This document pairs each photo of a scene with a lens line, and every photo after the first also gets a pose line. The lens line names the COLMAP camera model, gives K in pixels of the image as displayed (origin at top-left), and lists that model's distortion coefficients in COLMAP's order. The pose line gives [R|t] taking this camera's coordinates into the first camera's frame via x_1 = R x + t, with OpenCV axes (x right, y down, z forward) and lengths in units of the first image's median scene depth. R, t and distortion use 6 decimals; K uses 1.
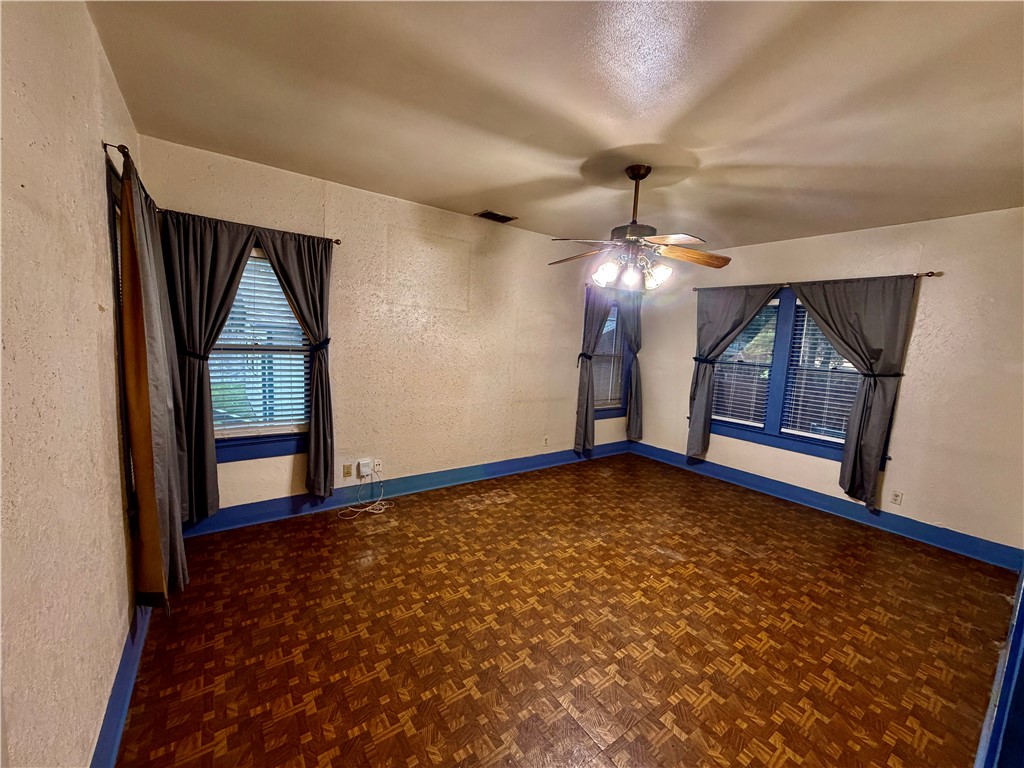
lens RADIAL K [[407.0, 0, 511.0], [0, 407.0, 384.5], [0, 0, 1]] dist [-0.001912, 0.000402]
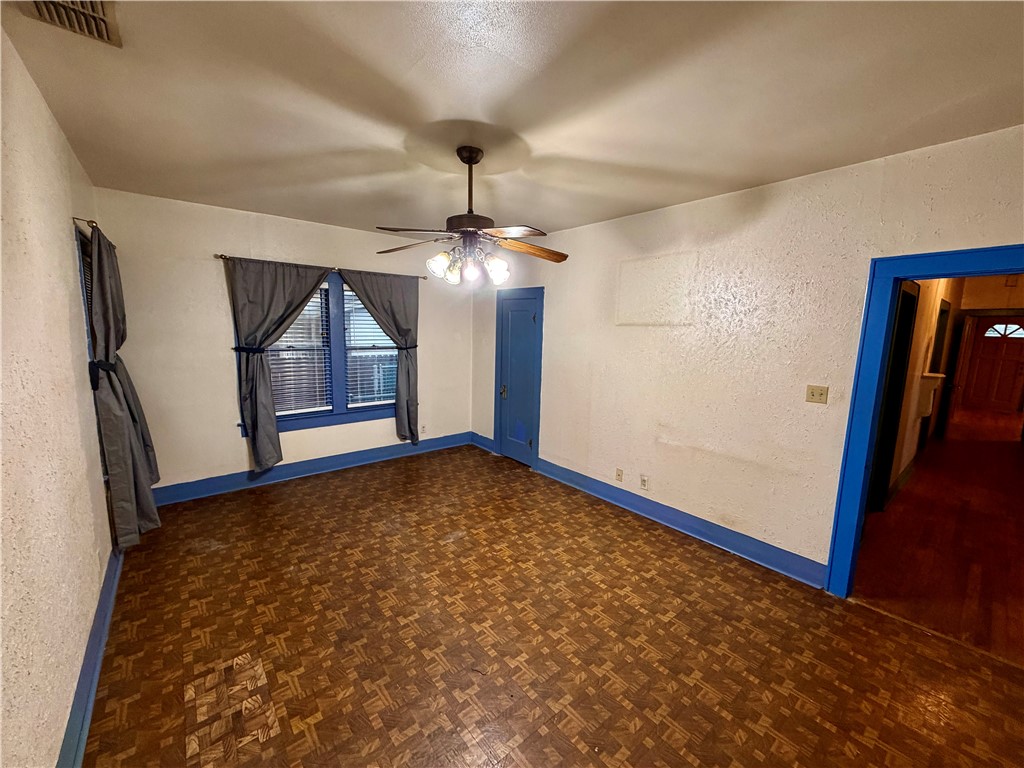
lens RADIAL K [[407.0, 0, 511.0], [0, 407.0, 384.5], [0, 0, 1]] dist [-0.001912, 0.000402]
pose [[-0.060950, -0.192403, 0.979421, -0.515650], [0.094525, 0.975723, 0.197559, -0.148021], [-0.993655, 0.104621, -0.041283, 0.762321]]
